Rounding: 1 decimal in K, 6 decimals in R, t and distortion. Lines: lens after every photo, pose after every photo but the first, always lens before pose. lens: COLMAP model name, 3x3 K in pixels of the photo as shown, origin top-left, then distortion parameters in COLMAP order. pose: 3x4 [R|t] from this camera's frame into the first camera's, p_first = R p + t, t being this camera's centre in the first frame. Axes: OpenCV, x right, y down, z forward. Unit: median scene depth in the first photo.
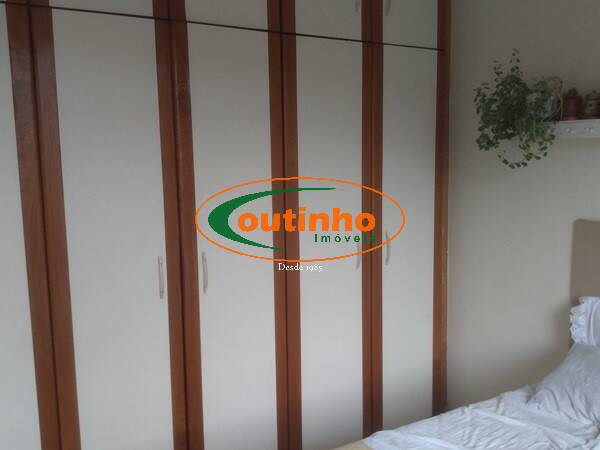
lens RADIAL K [[564.0, 0, 304.5], [0, 564.0, 224.0], [0, 0, 1]] dist [0.012487, 0.000000]
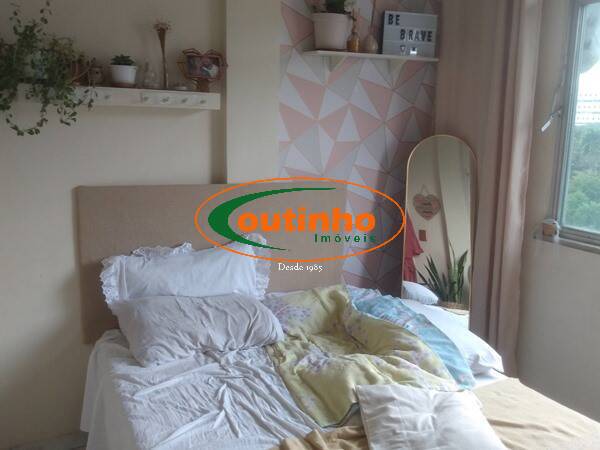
lens RADIAL K [[564.0, 0, 305.1], [0, 564.0, 219.9], [0, 0, 1]] dist [0.012487, 0.000000]
pose [[0.042325, -0.159215, 0.986336, -0.513601], [0.106003, 0.982364, 0.154025, -0.064809], [-0.993465, 0.098036, 0.058456, 0.579929]]
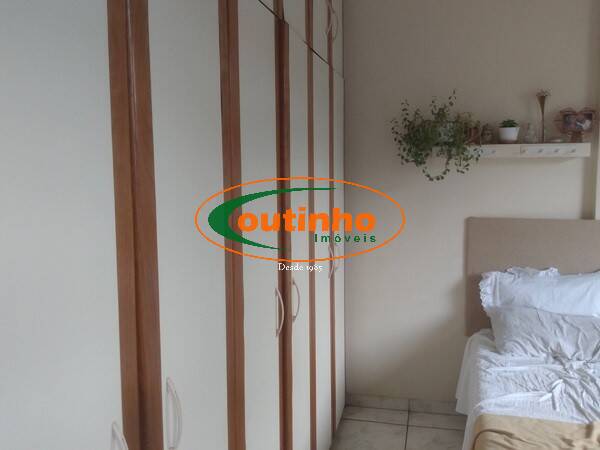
lens RADIAL K [[564.0, 0, 298.2], [0, 564.0, 224.6], [0, 0, 1]] dist [0.012487, 0.000000]
pose [[0.712131, -0.072765, 0.698266, -0.794069], [0.091793, 0.995726, 0.010148, -0.044690], [-0.696020, 0.056869, 0.715767, 0.333578]]
